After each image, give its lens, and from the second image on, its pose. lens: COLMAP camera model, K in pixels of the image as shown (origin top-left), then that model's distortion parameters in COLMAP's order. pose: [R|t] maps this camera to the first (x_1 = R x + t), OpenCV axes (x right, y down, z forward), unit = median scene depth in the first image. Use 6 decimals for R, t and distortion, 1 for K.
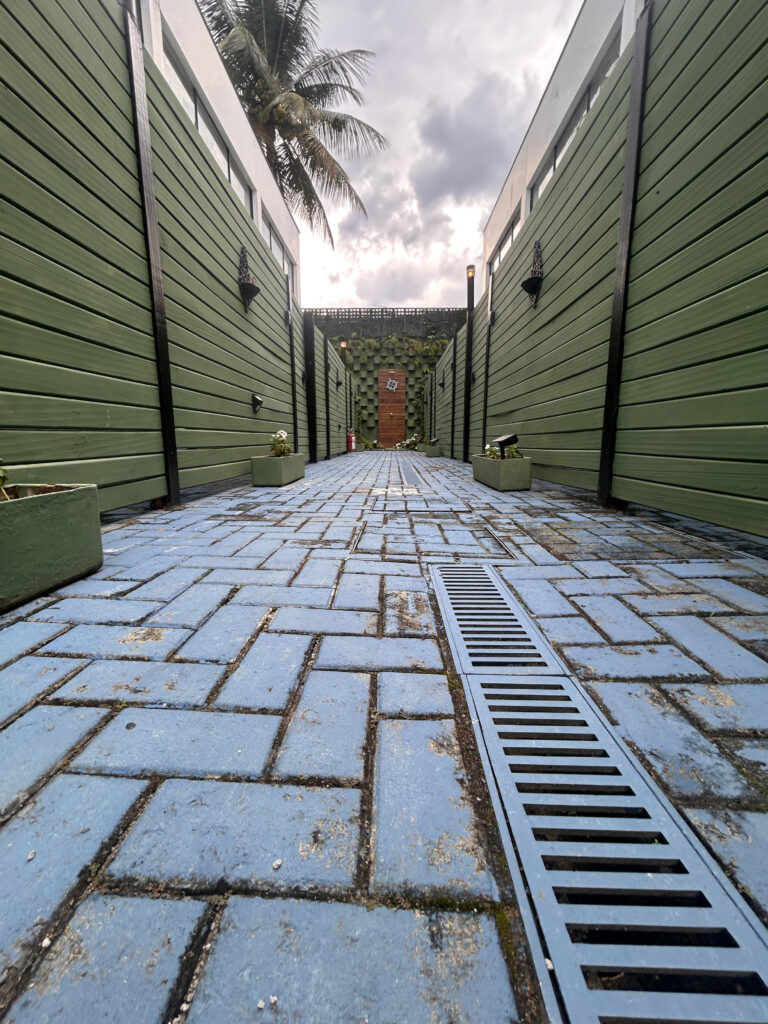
lens RADIAL K [[414.4, 0, 381.7], [0, 414.4, 512.0], [0, 0, 1]] dist [-0.002696, 0.000036]
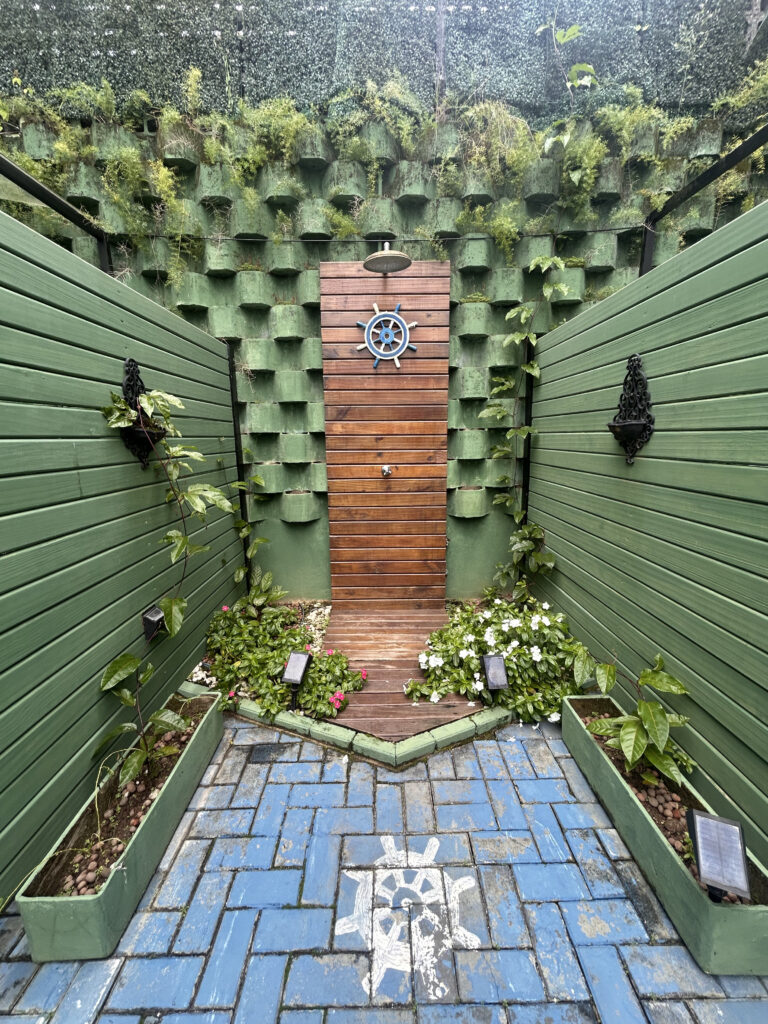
lens RADIAL K [[414.4, 0, 385.3], [0, 414.4, 513.3], [0, 0, 1]] dist [-0.002696, 0.000036]
pose [[0.998581, -0.023237, 0.047924, 0.011889], [0.024242, 0.999496, -0.020500, -0.208559], [-0.047424, 0.021632, 0.998641, 0.782723]]
